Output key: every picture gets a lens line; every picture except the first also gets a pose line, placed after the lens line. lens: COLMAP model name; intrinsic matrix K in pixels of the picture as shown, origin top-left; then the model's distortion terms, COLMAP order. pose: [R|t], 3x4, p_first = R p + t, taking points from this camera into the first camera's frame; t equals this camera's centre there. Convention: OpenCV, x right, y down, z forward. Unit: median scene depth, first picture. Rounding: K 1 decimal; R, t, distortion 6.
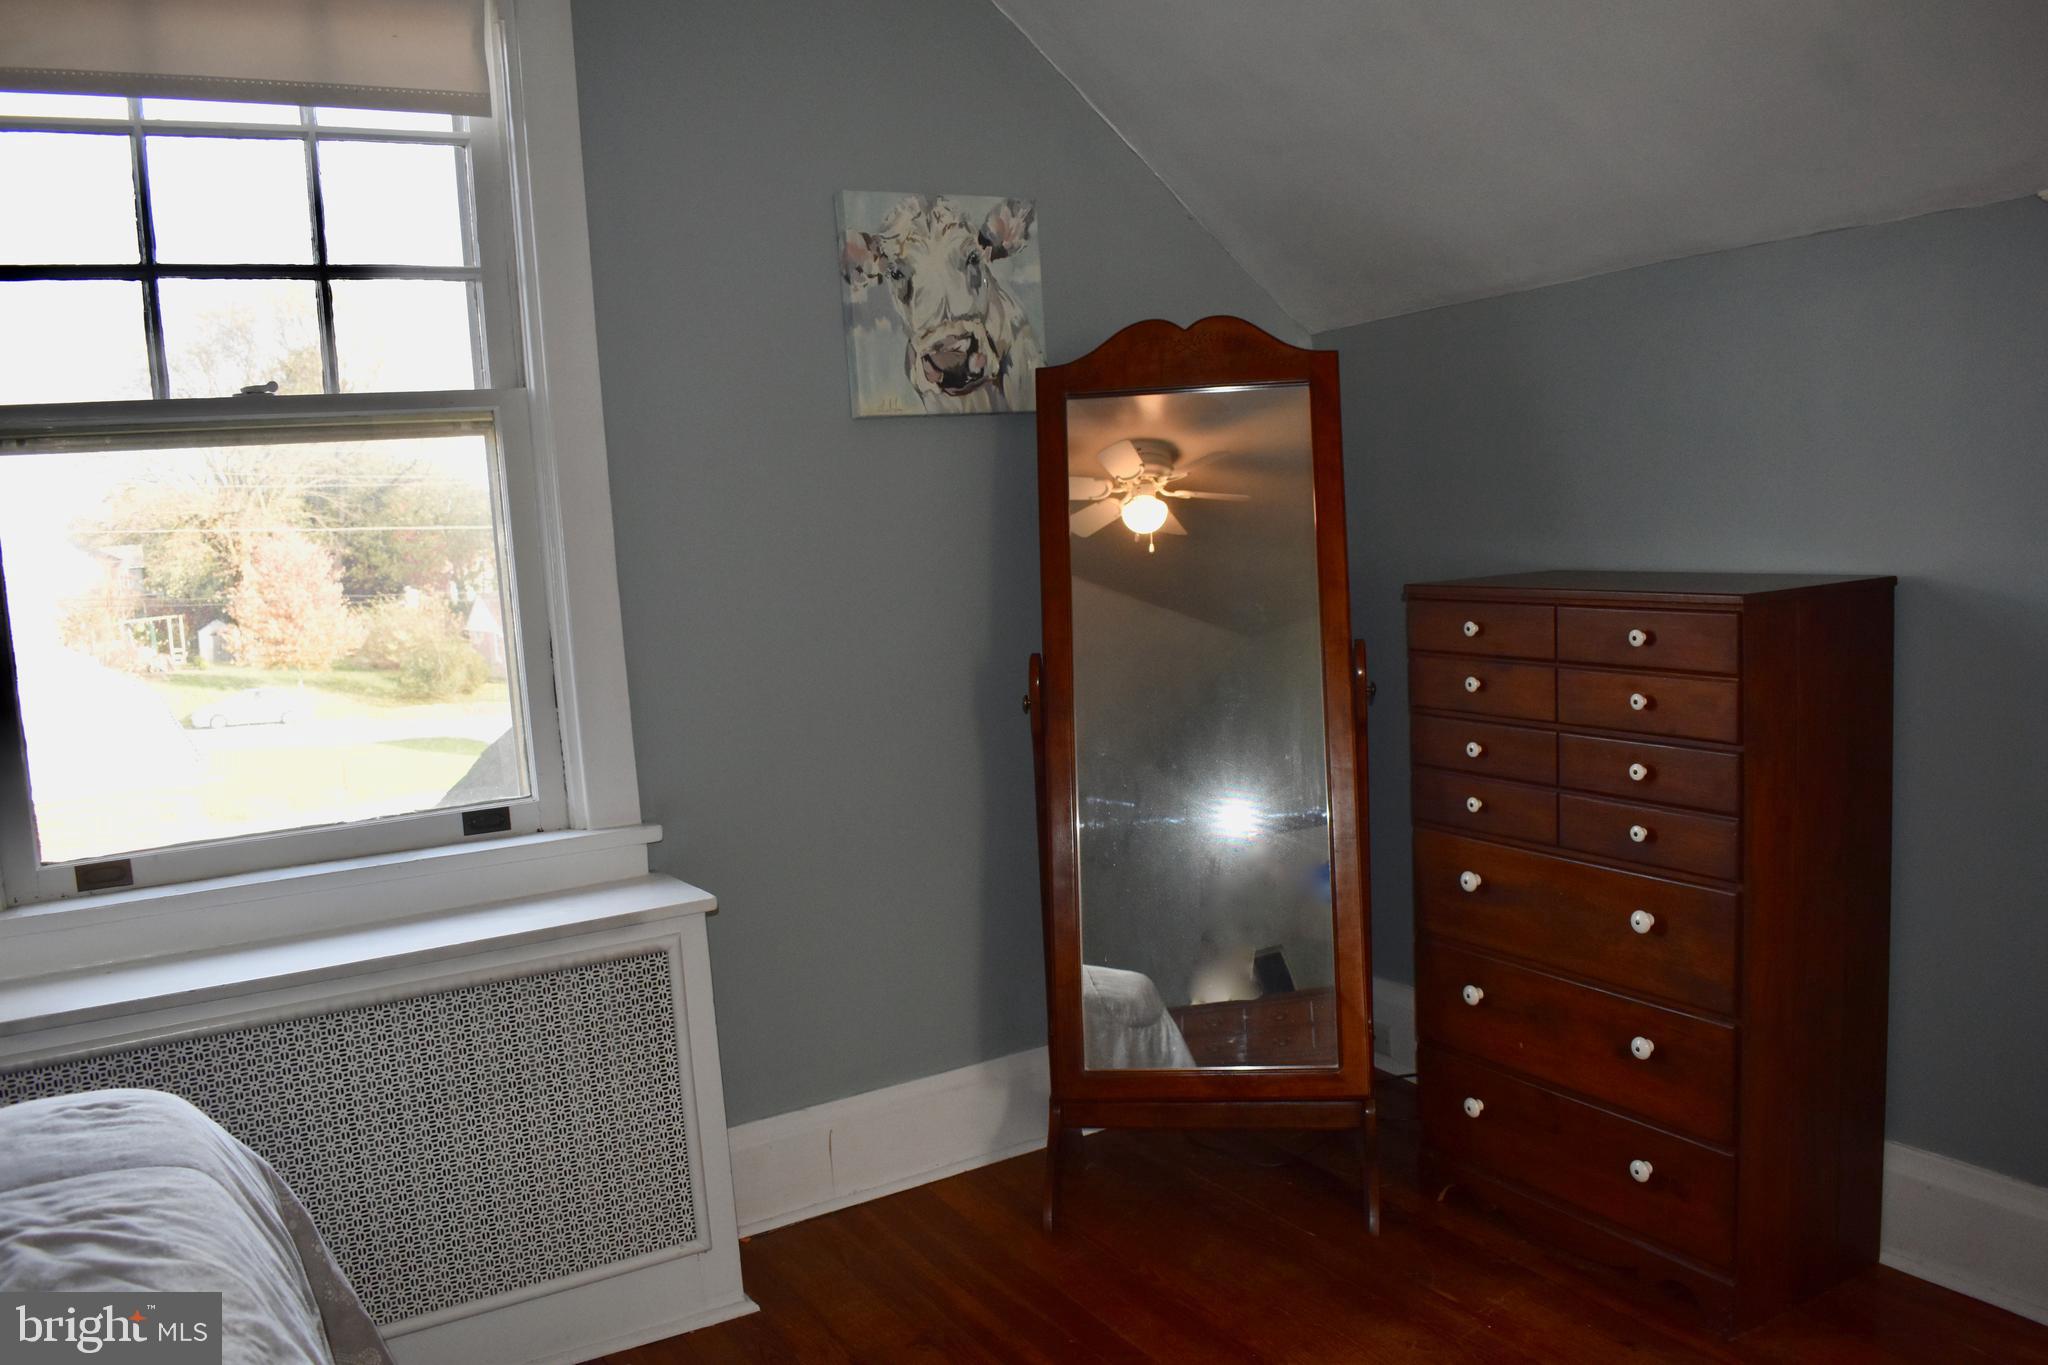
lens RADIAL K [[1608.3, 0, 1038.7], [0, 1608.3, 682.5], [0, 0, 1]] dist [-0.083336, -0.009643]
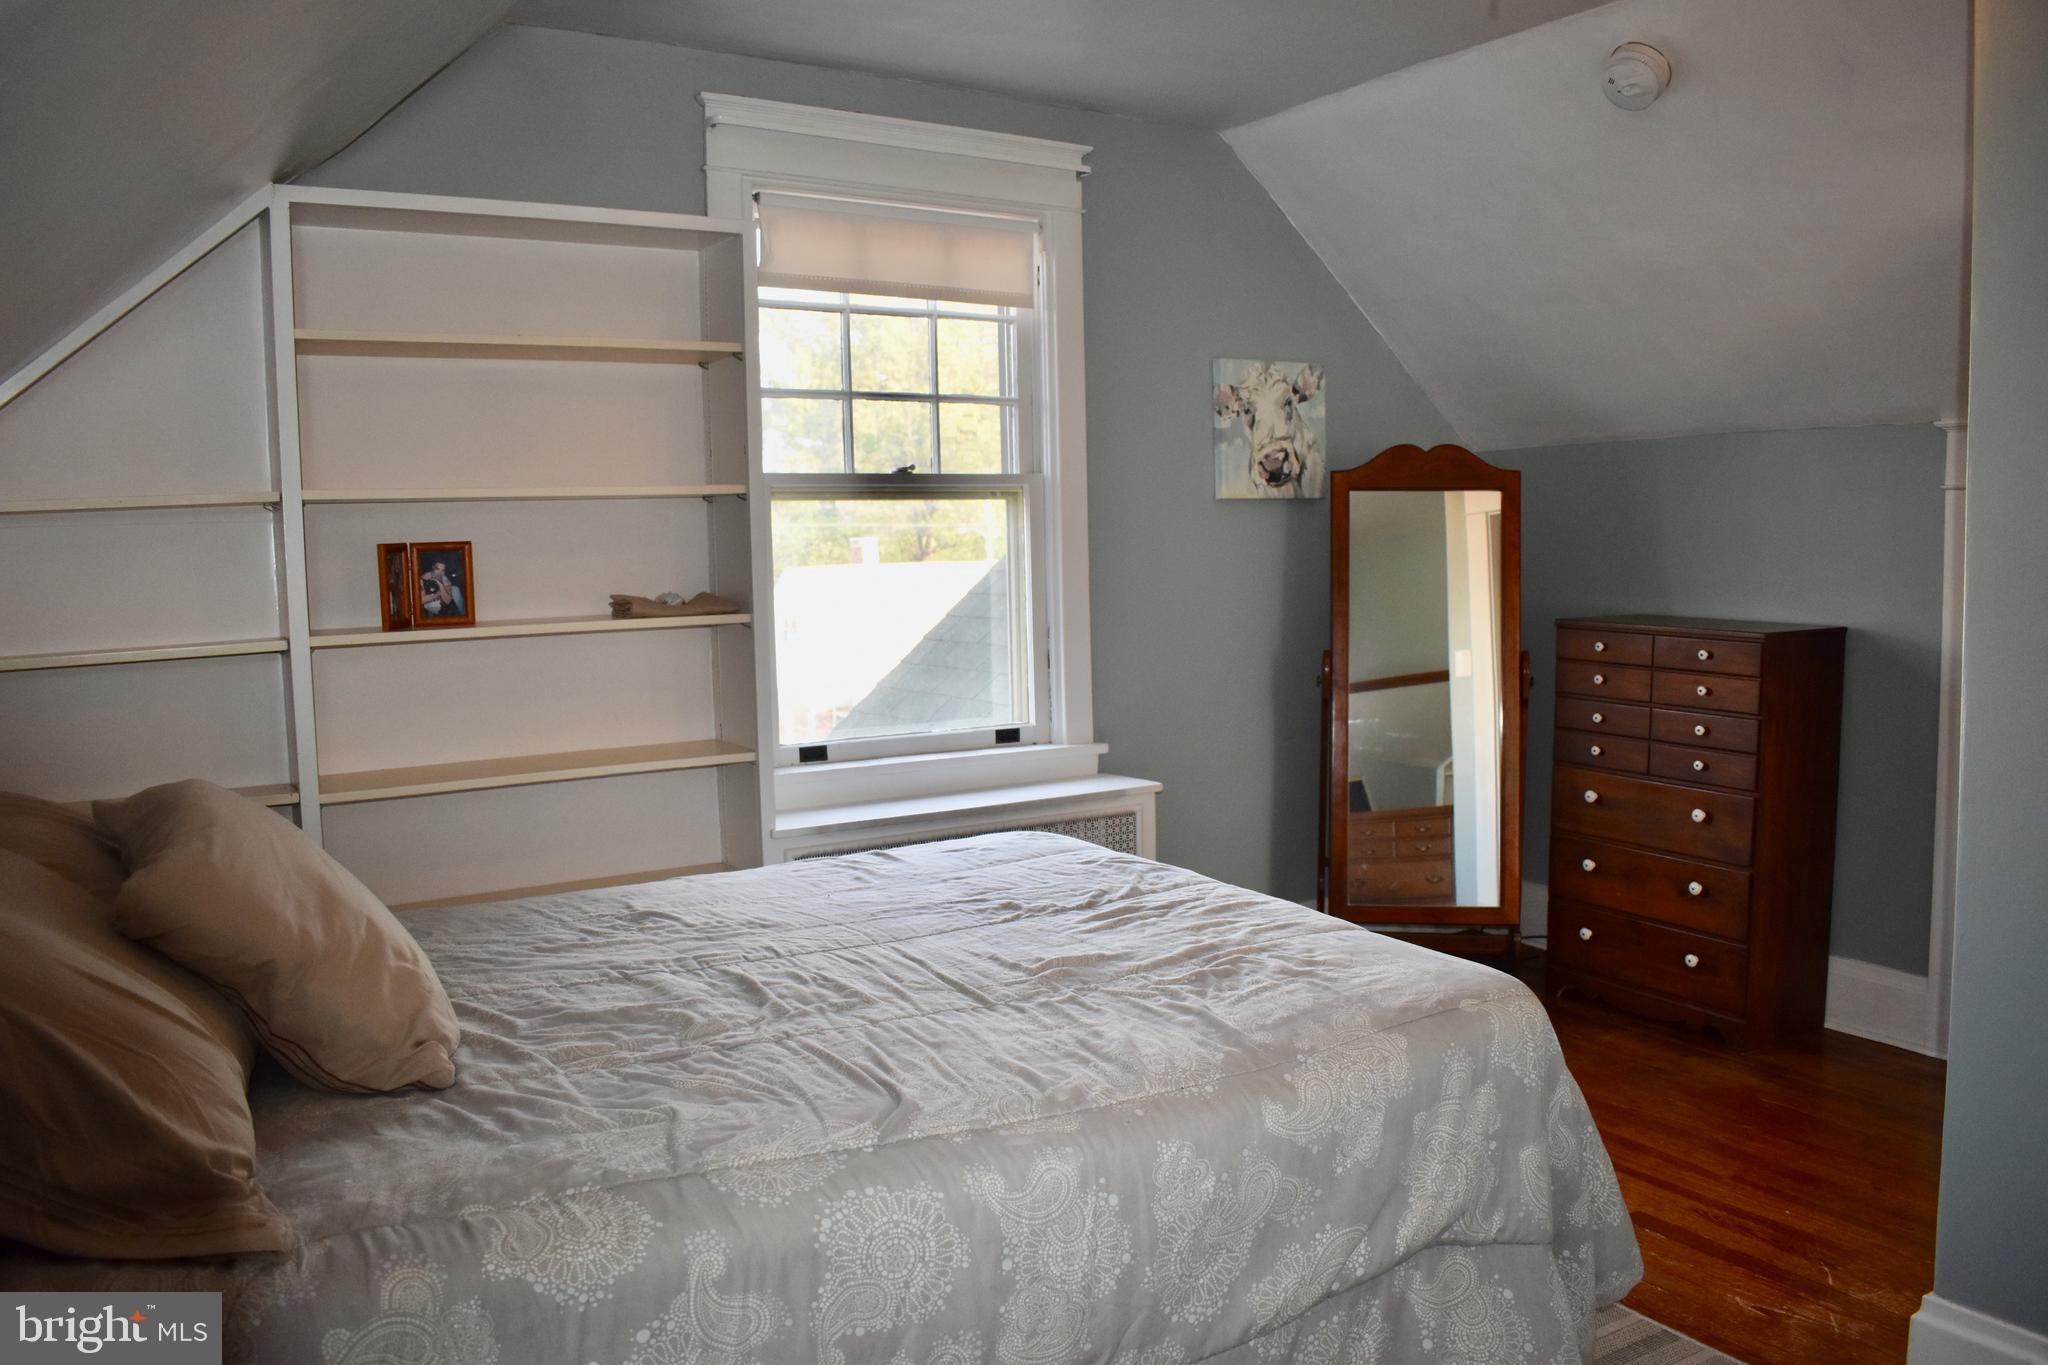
lens RADIAL K [[1608.3, 0, 1013.9], [0, 1608.3, 684.4], [0, 0, 1]] dist [-0.083336, -0.009643]
pose [[0.998707, 0.045283, 0.023100, -0.381049], [-0.045096, 0.998946, -0.008536, 0.048207], [-0.023463, 0.007483, 0.999697, -0.662267]]
